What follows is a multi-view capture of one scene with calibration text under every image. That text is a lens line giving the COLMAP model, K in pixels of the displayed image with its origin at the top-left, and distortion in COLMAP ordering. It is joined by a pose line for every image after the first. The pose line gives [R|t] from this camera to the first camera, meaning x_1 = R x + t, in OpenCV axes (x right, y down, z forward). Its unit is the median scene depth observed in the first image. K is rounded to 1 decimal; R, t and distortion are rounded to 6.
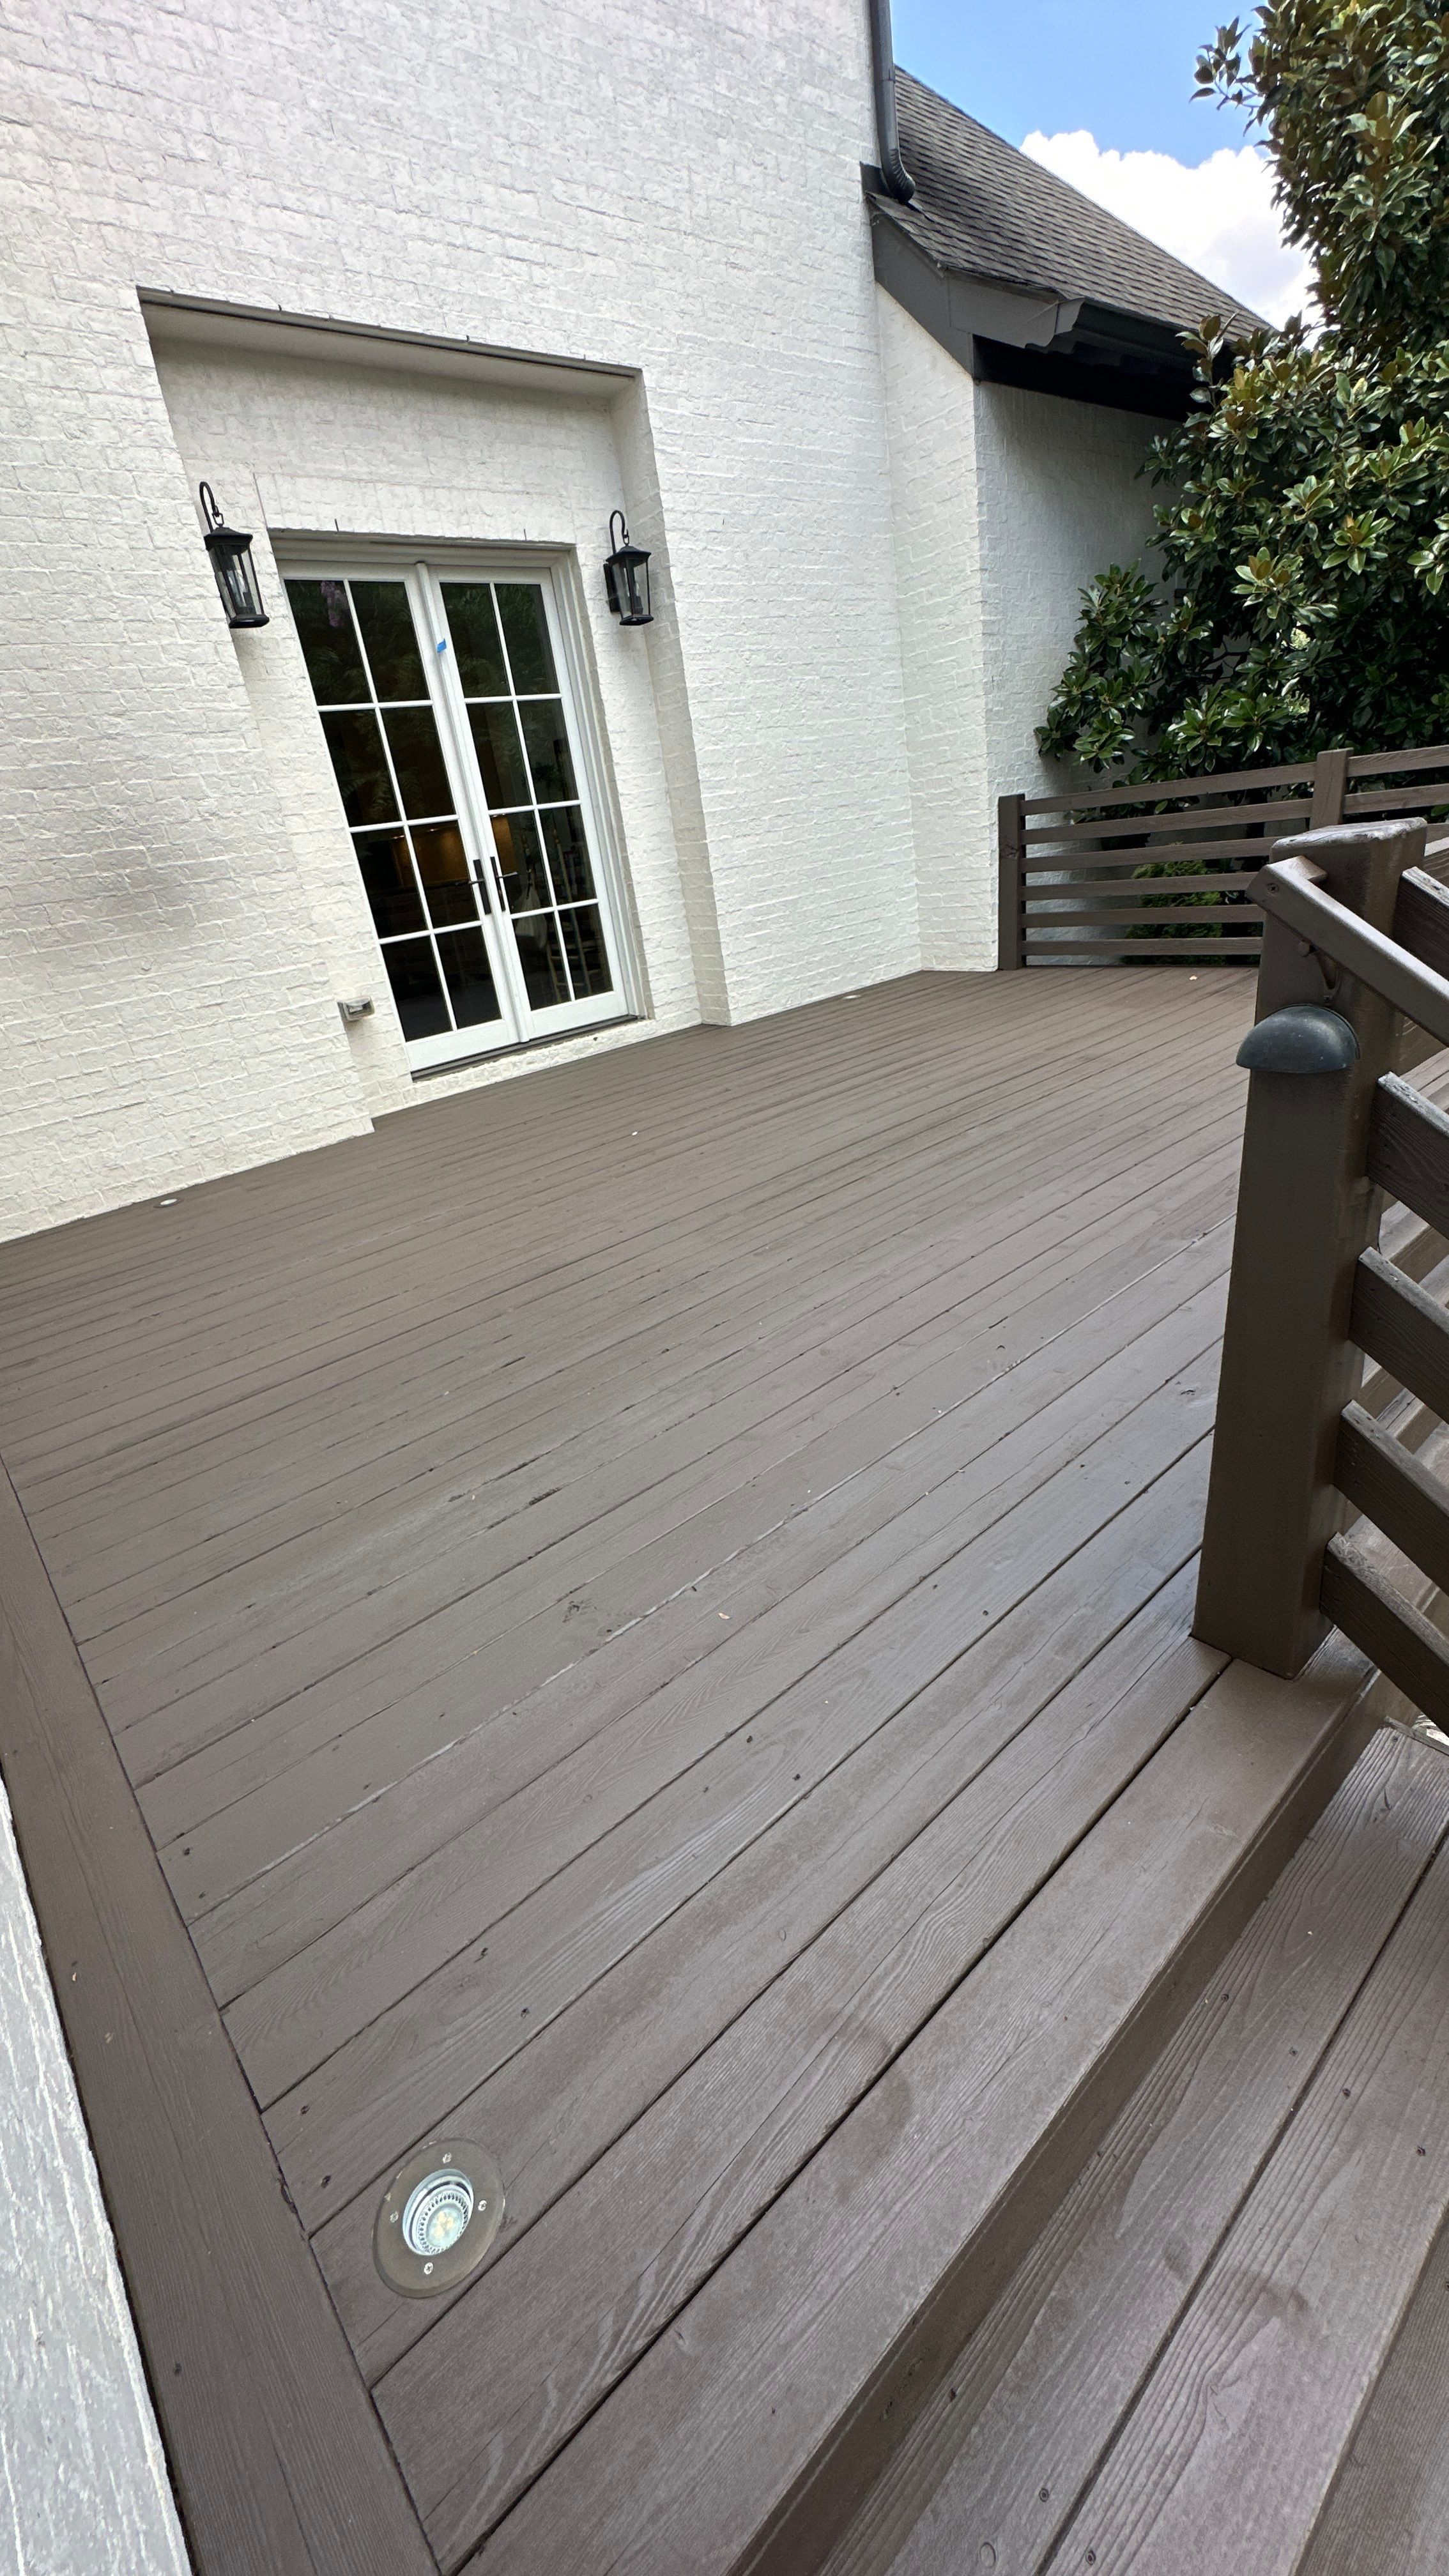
lens RADIAL K [[1026.5, 0, 722.4], [0, 1026.5, 1283.6], [0, 0, 1]] dist [-0.001955, 0.000476]
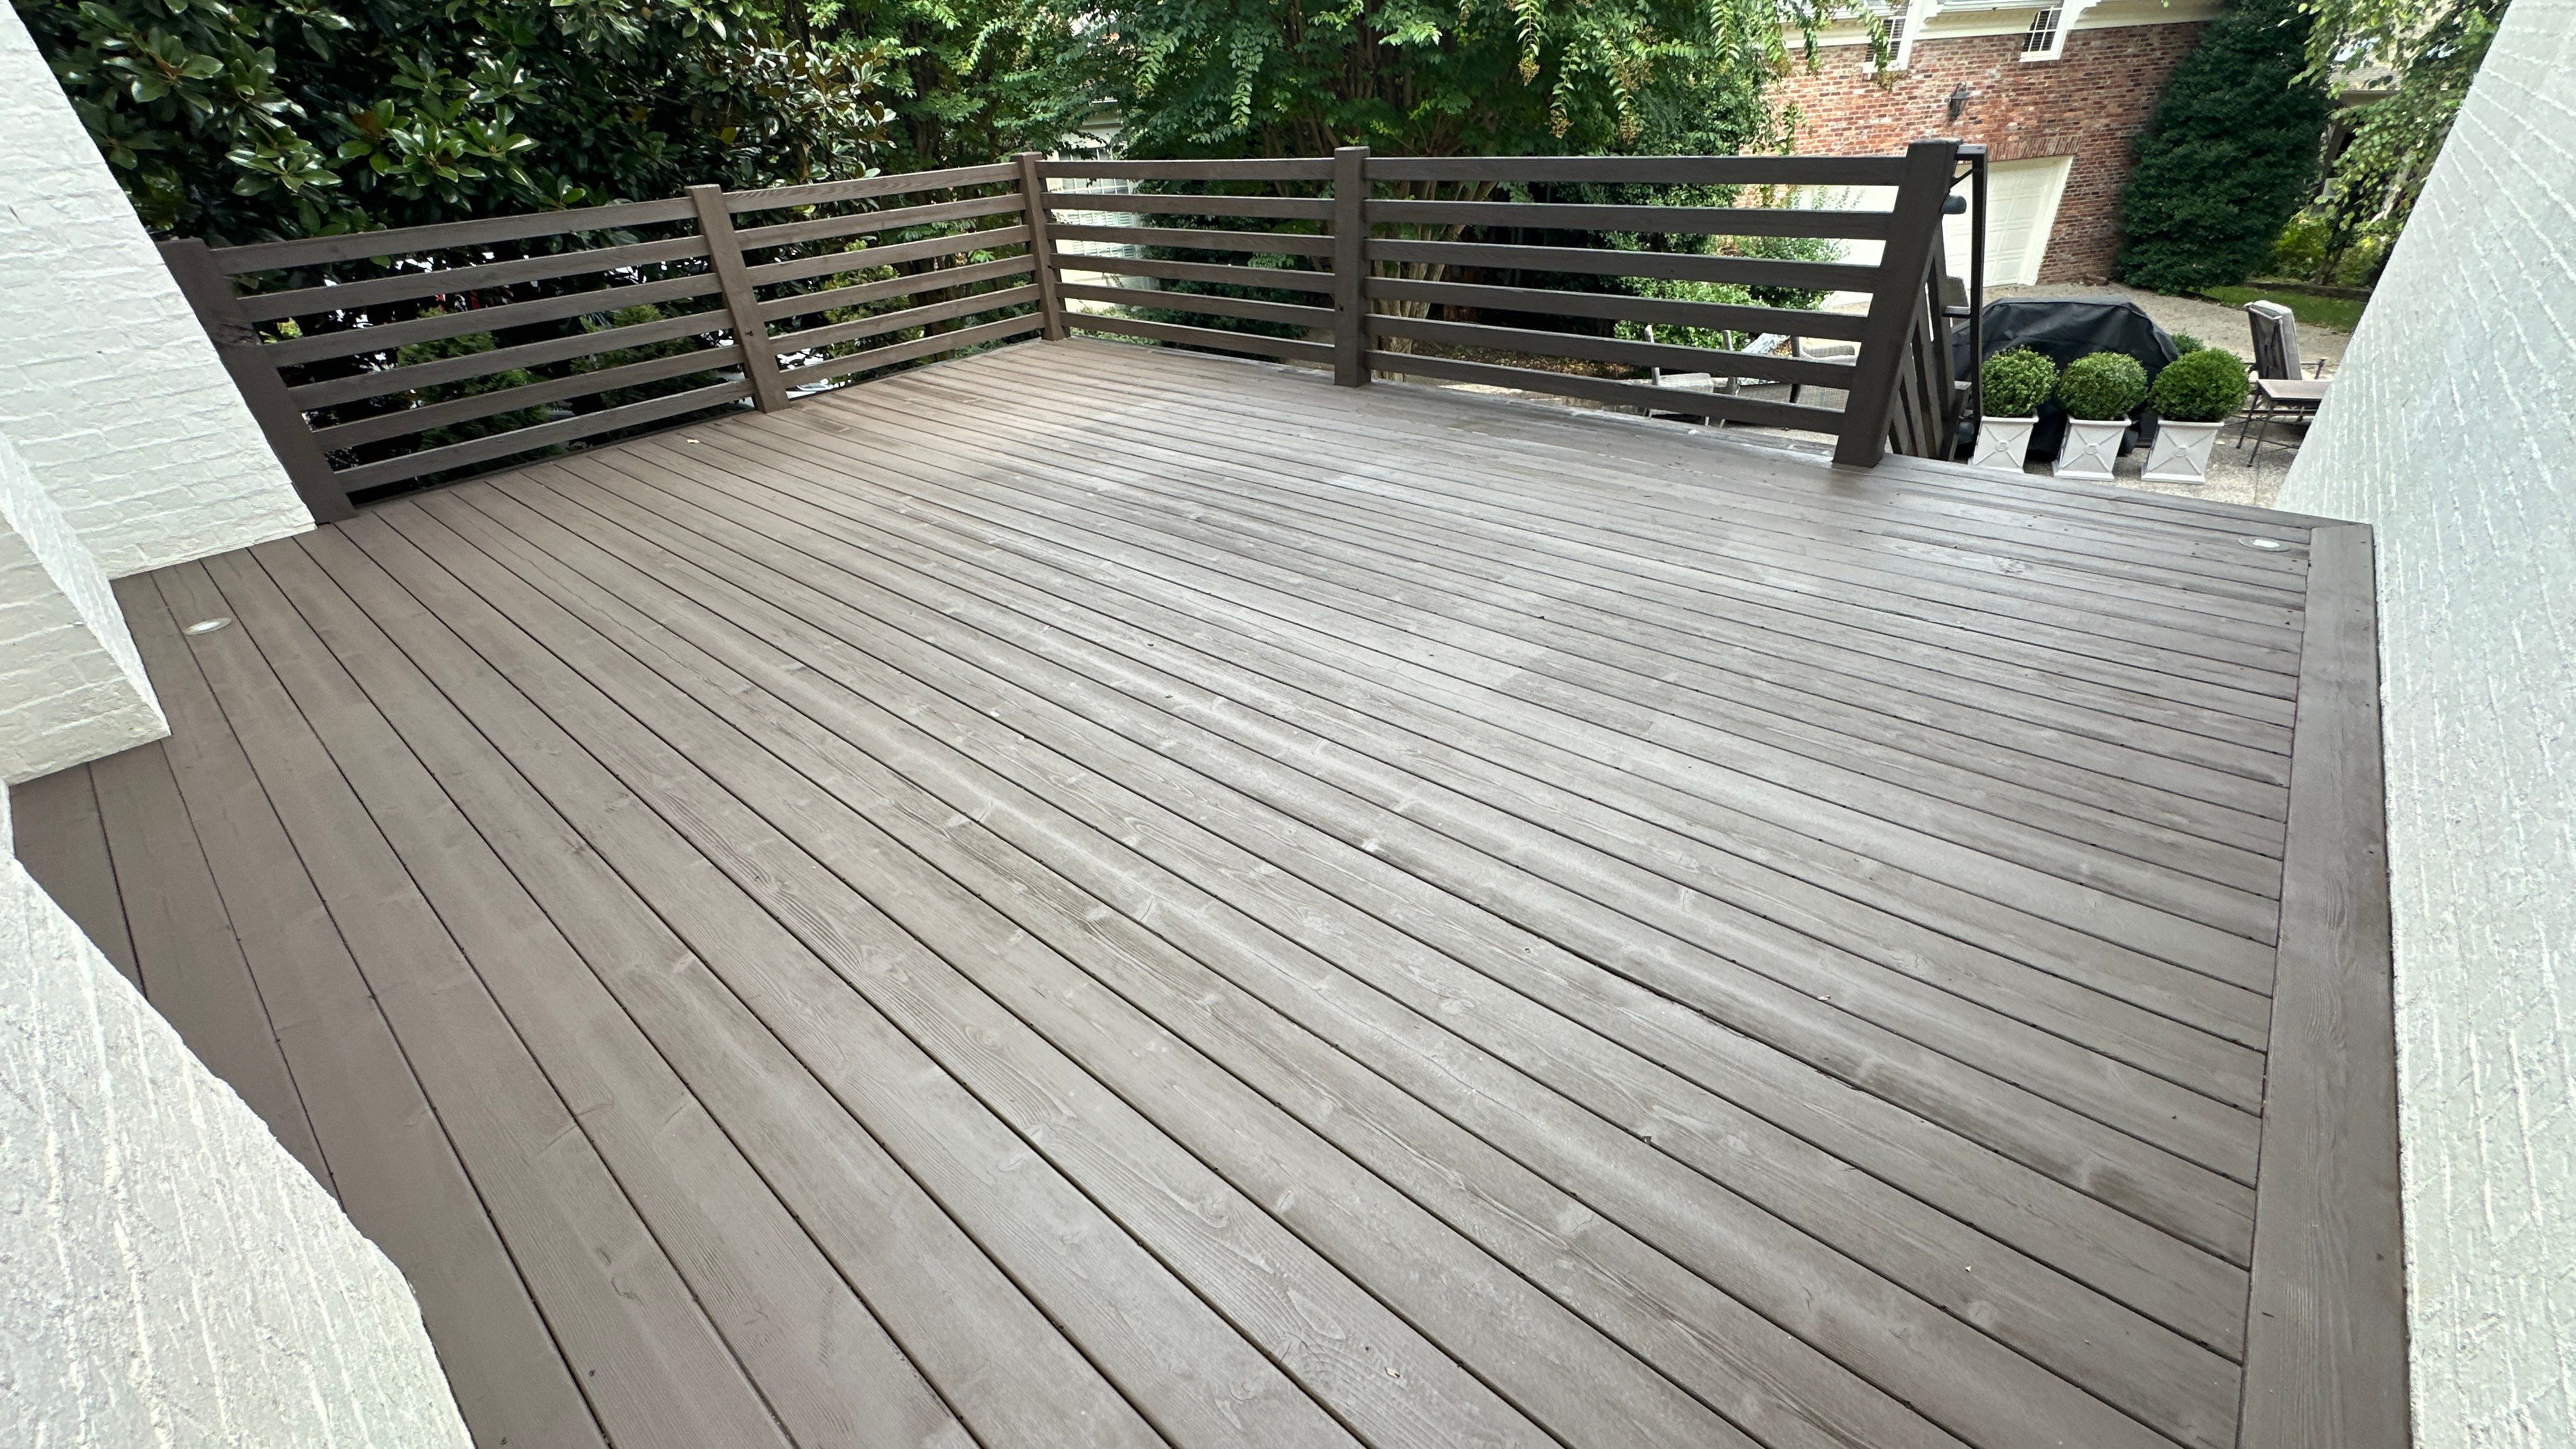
lens RADIAL K [[1026.5, 0, 1286.8], [0, 1026.5, 722.0], [0, 0, 1]] dist [-0.001955, 0.000476]
pose [[-0.137914, -0.395270, 0.908153, -0.612235], [0.472564, 0.779558, 0.411064, -0.288741], [-0.870438, 0.485852, 0.079278, 0.757514]]
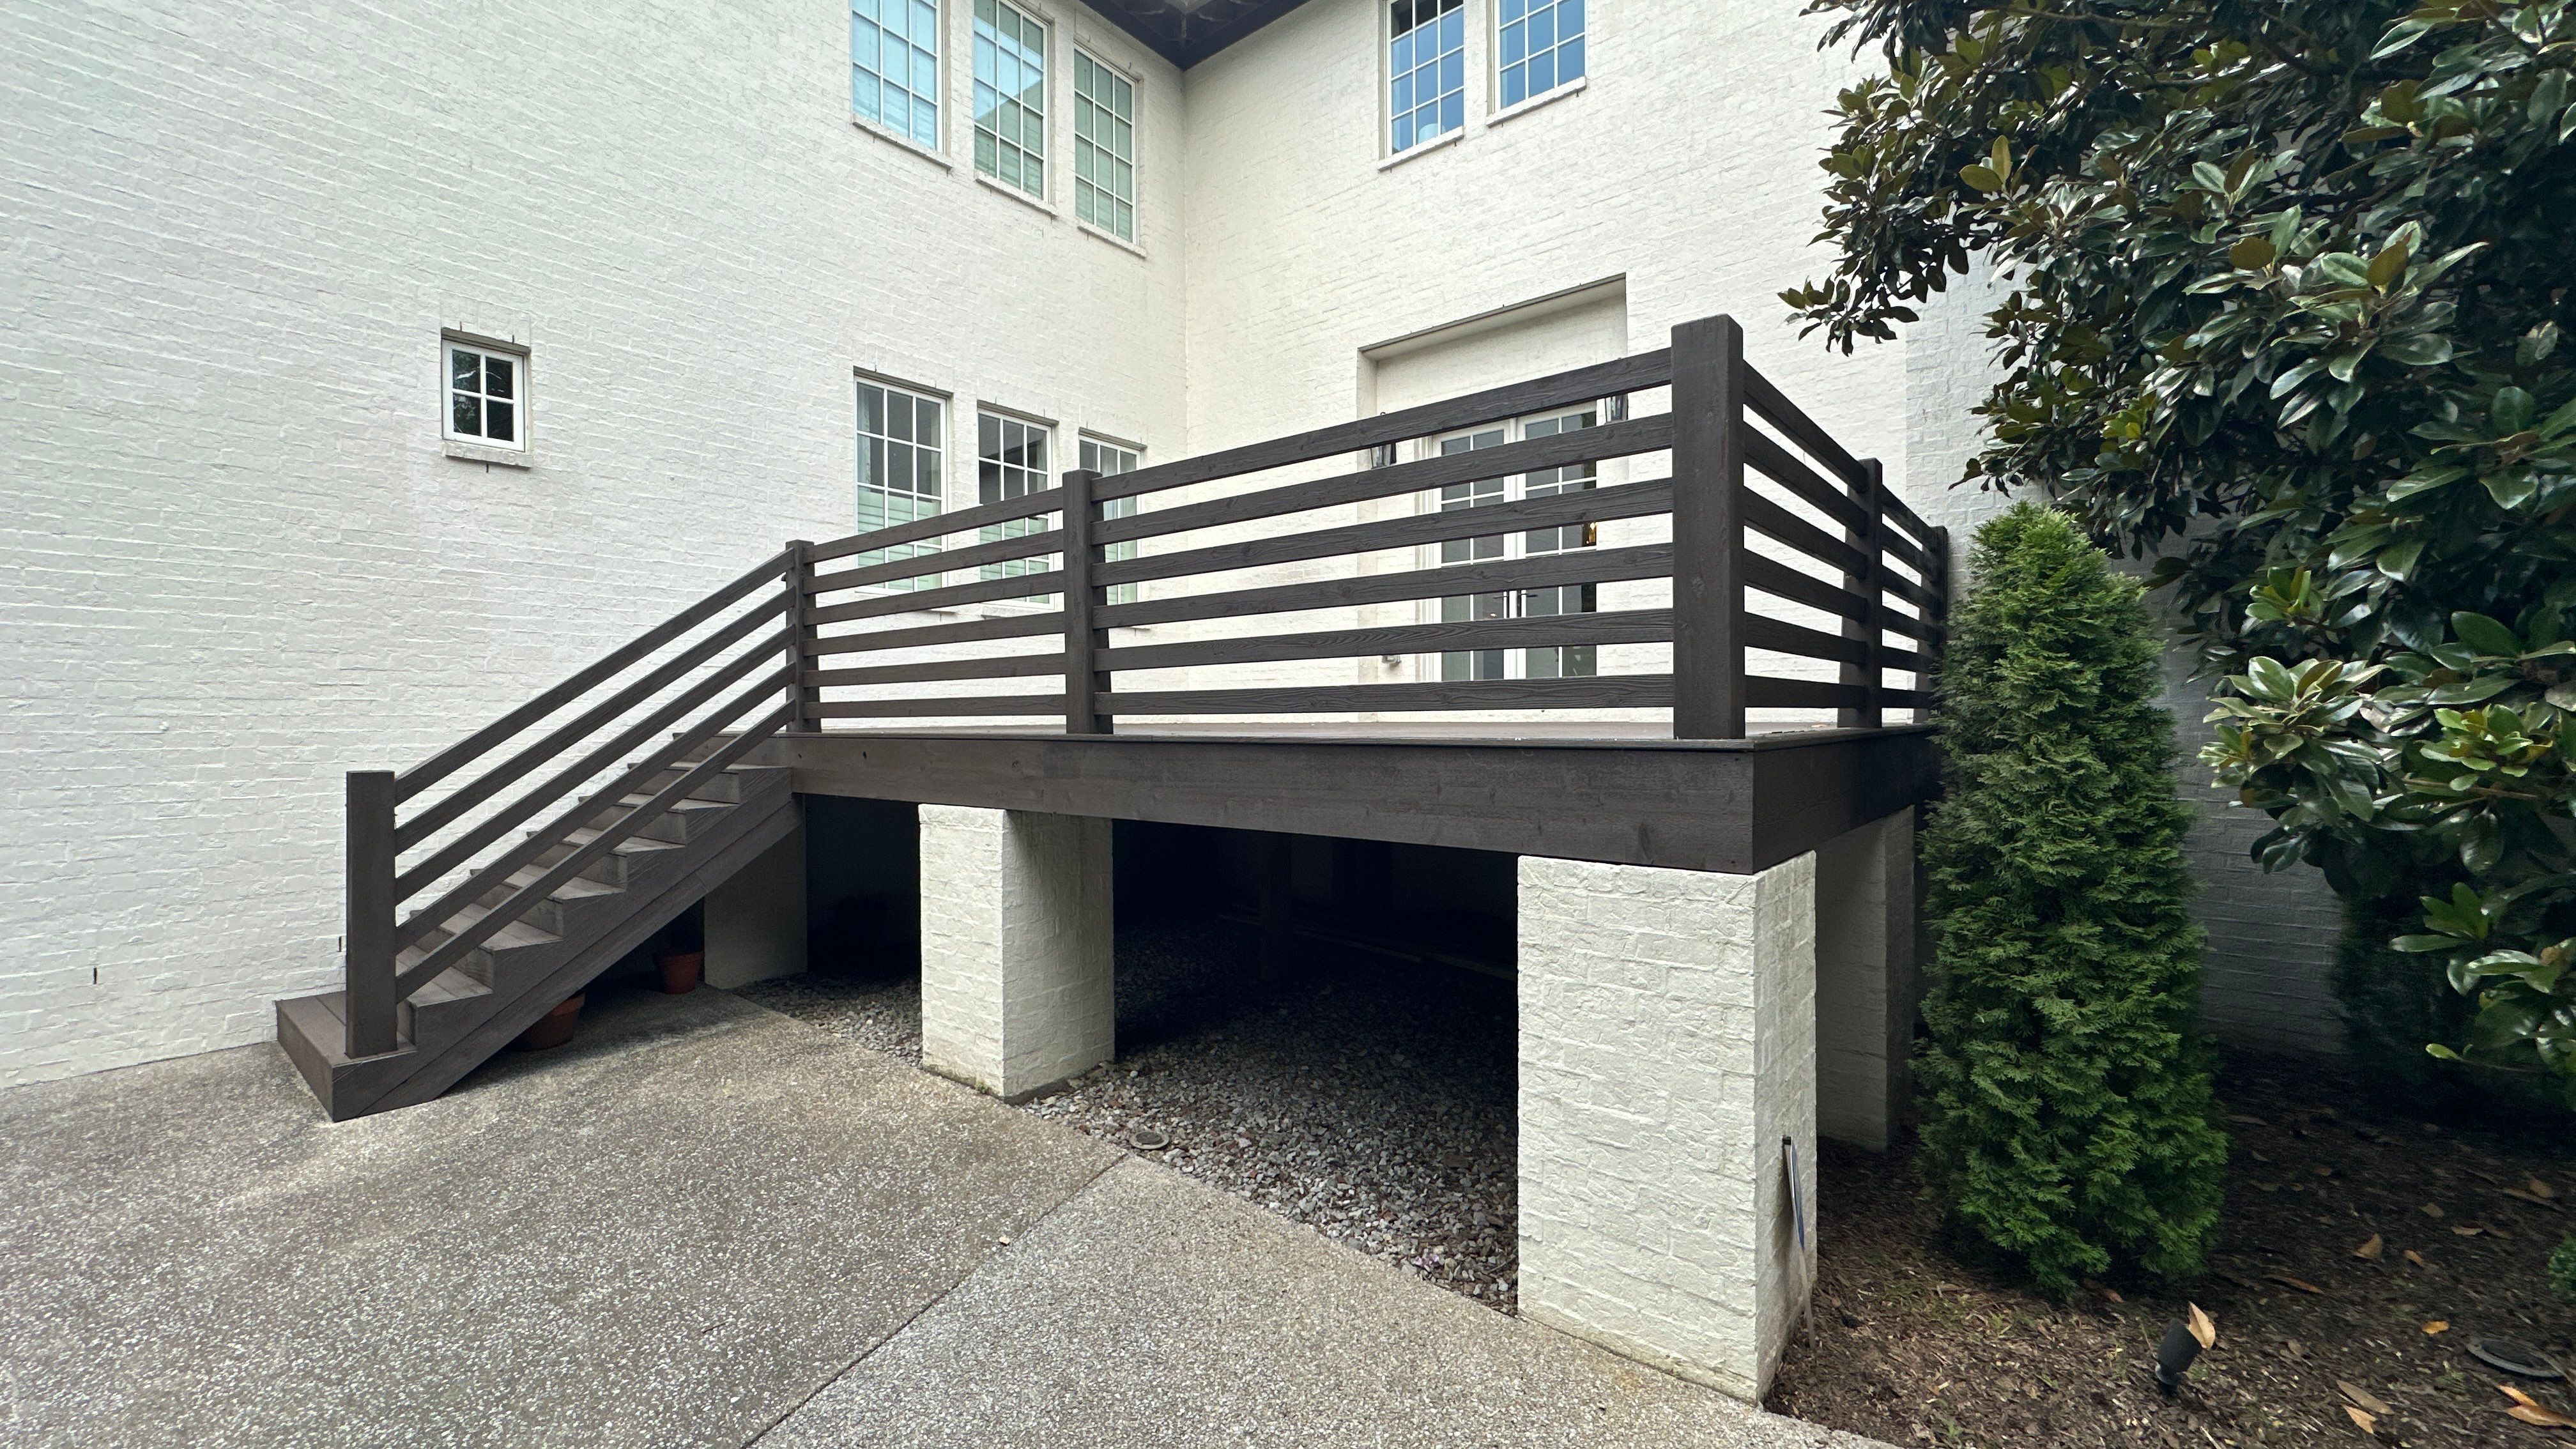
lens RADIAL K [[1026.5, 0, 1284.3], [0, 1026.5, 721.6], [0, 0, 1]] dist [-0.001955, 0.000476]
pose [[0.176763, 0.138581, -0.974449, 1.461800], [-0.419089, 0.906404, 0.052882, -0.206506], [0.890572, 0.399033, 0.218297, 0.552948]]
